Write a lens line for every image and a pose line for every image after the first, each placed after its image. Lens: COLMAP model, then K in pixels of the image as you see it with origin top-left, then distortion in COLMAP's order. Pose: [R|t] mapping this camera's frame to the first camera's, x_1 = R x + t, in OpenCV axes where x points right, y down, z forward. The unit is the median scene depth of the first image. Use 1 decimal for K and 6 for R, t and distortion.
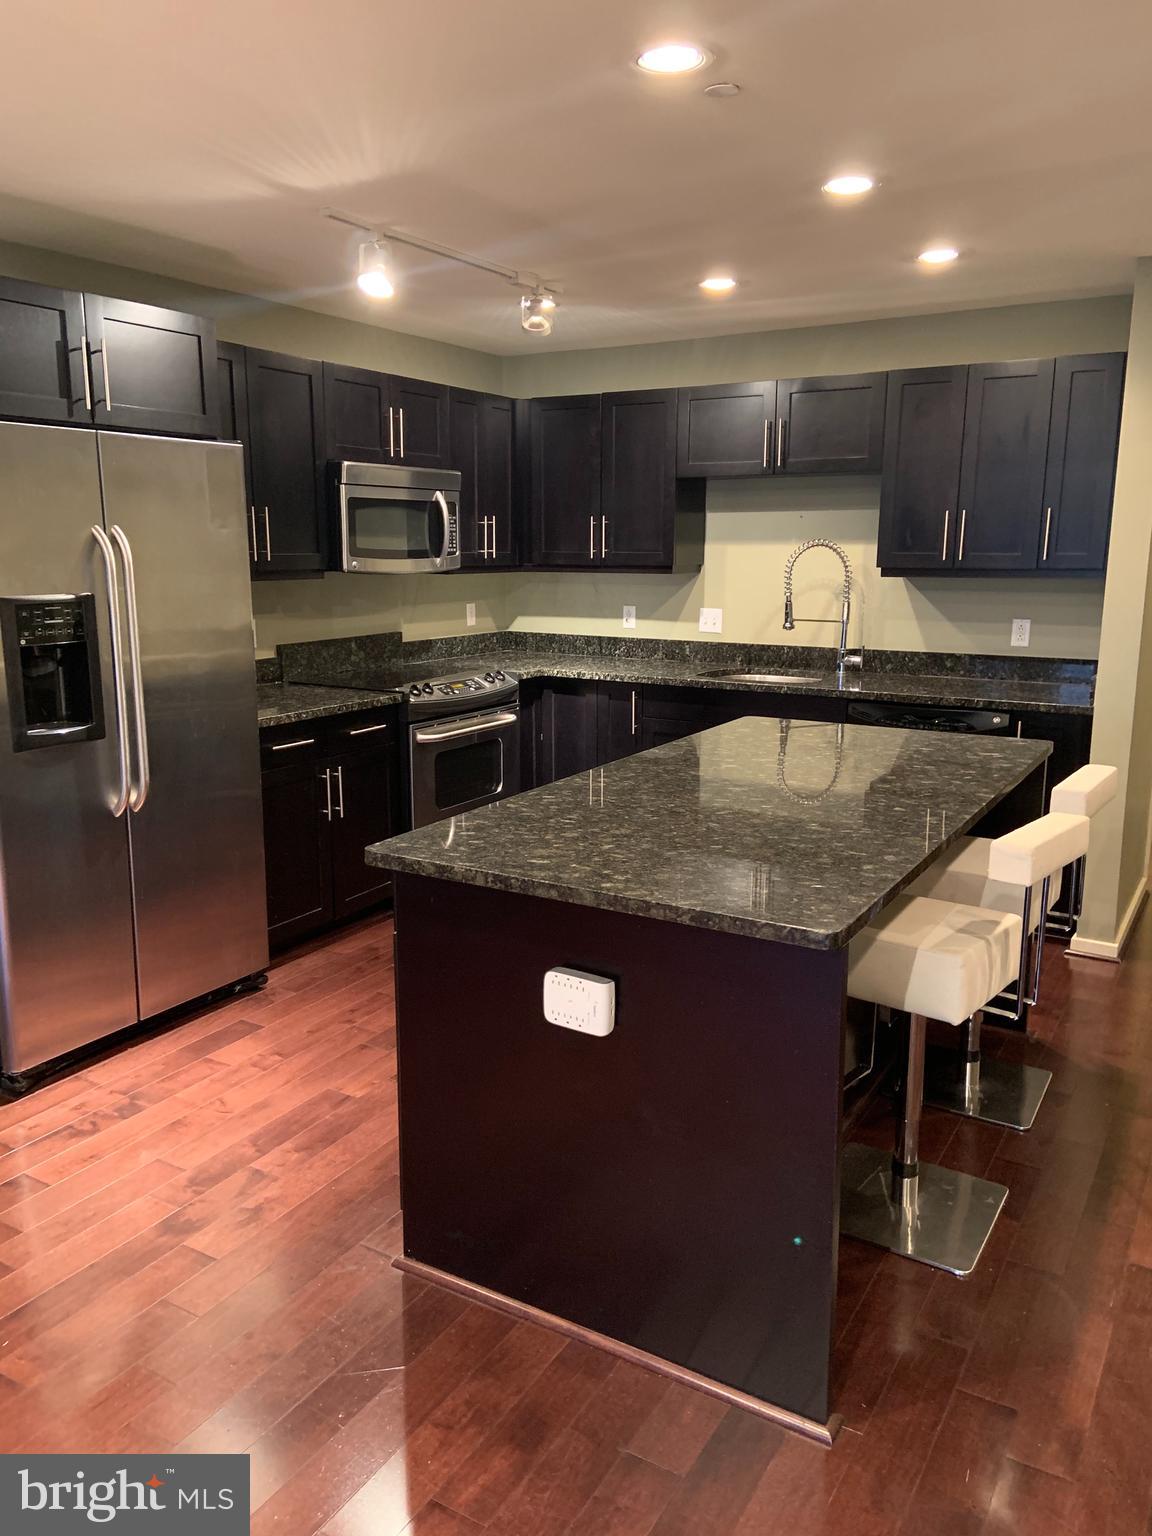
lens RADIAL K [[1174.3, 0, 571.3], [0, 1174.3, 759.9], [0, 0, 1]] dist [0.105667, -0.122399]
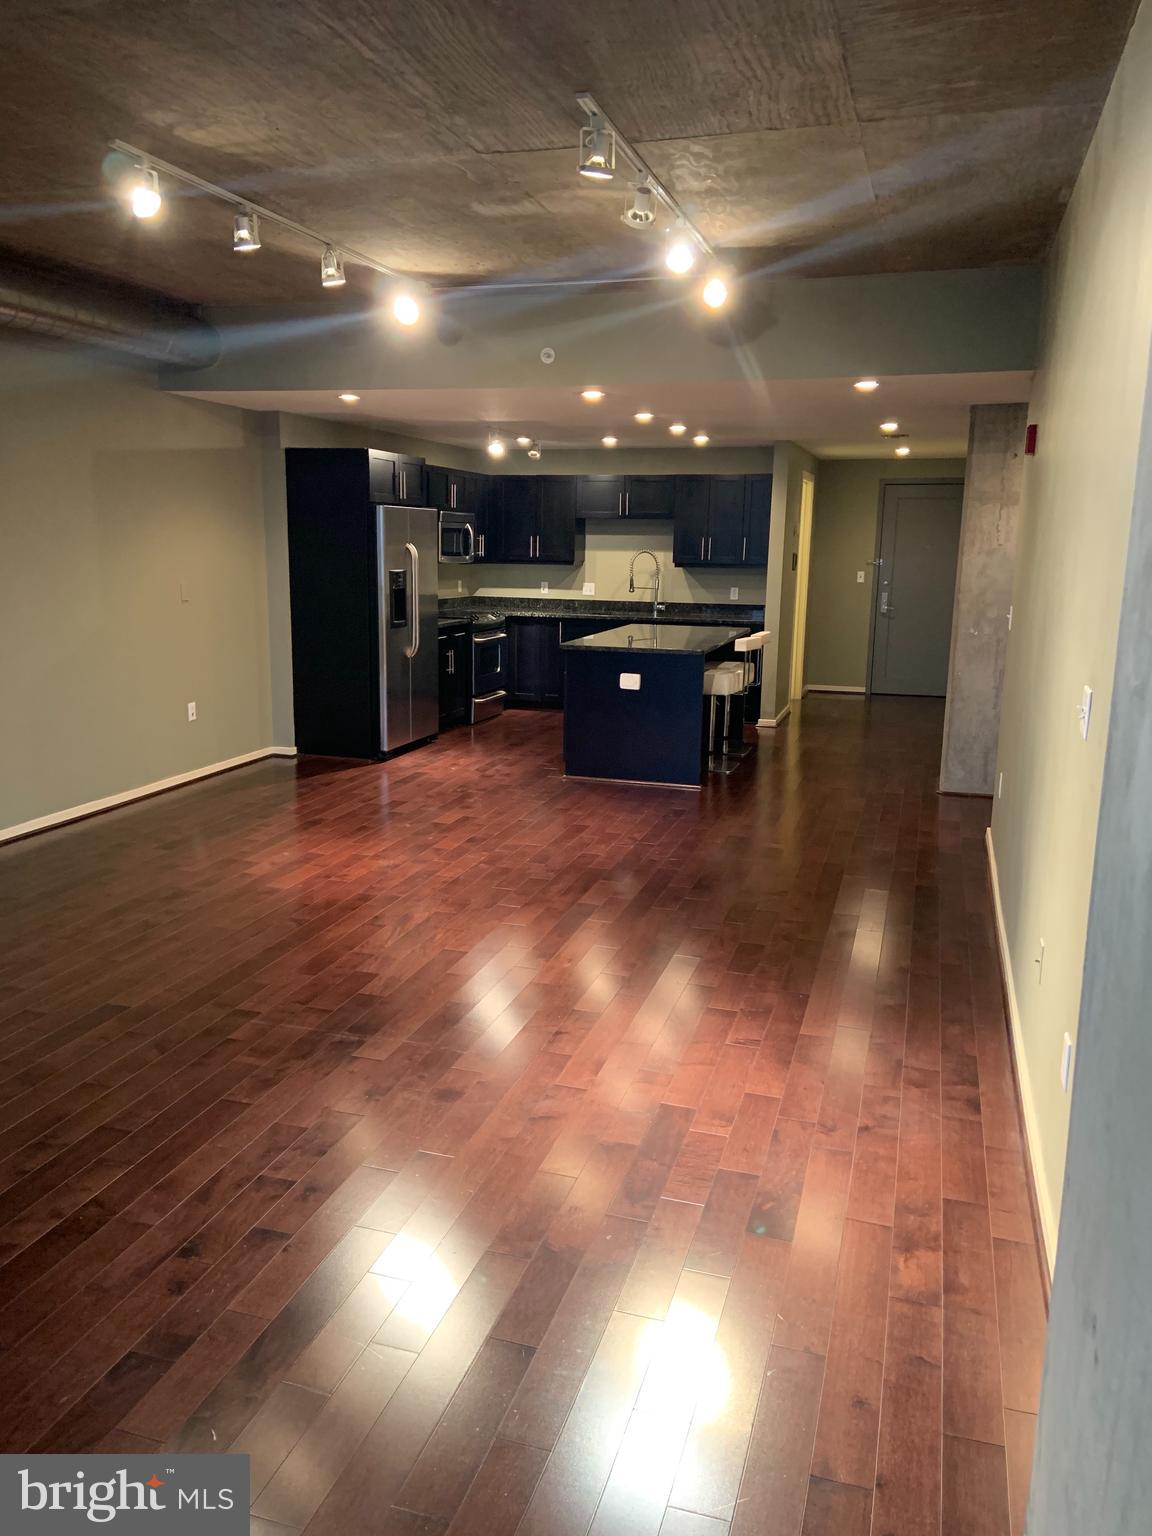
lens RADIAL K [[1174.3, 0, 564.0], [0, 1174.3, 769.5], [0, 0, 1]] dist [0.105667, -0.122399]
pose [[0.972778, -0.031830, 0.229541, -0.485311], [0.029942, 0.999483, 0.011707, 0.202373], [-0.229795, -0.004515, 0.973229, -1.162213]]
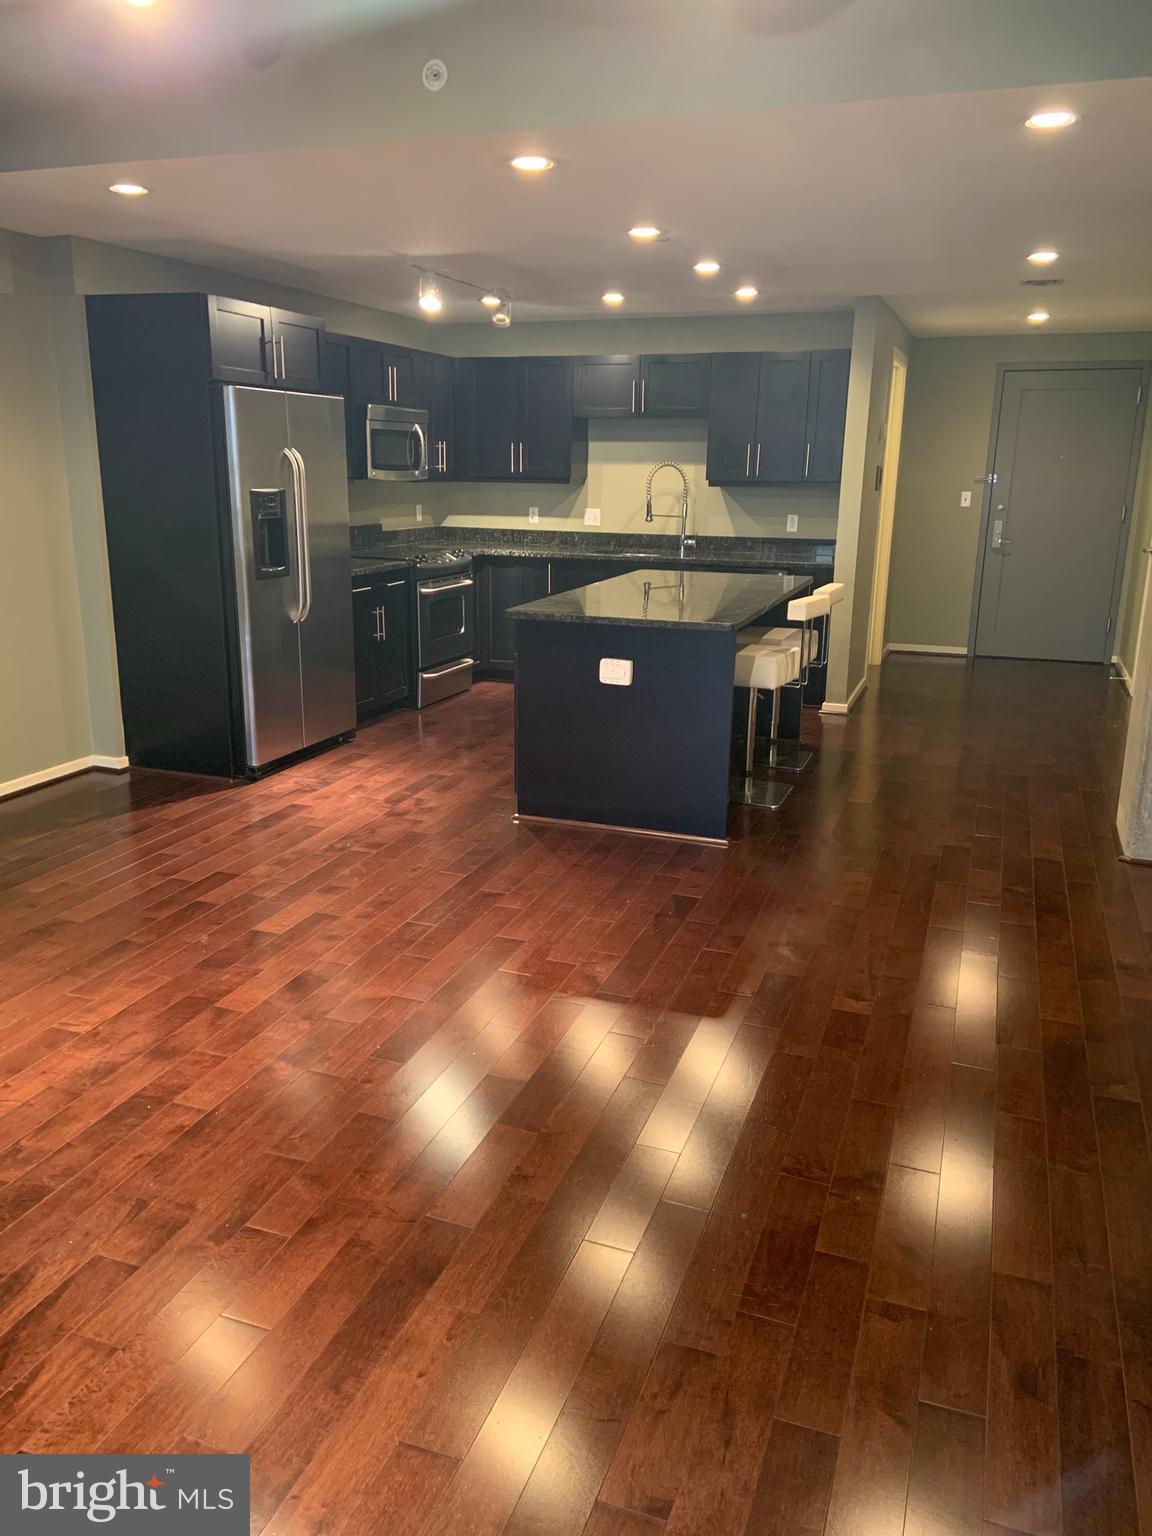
lens RADIAL K [[1174.3, 0, 576.9], [0, 1174.3, 764.5], [0, 0, 1]] dist [0.105667, -0.122399]
pose [[0.981277, -0.037290, 0.188957, -0.234962], [0.024523, 0.997283, 0.069460, 0.106754], [-0.191034, -0.063526, 0.979526, -0.561004]]
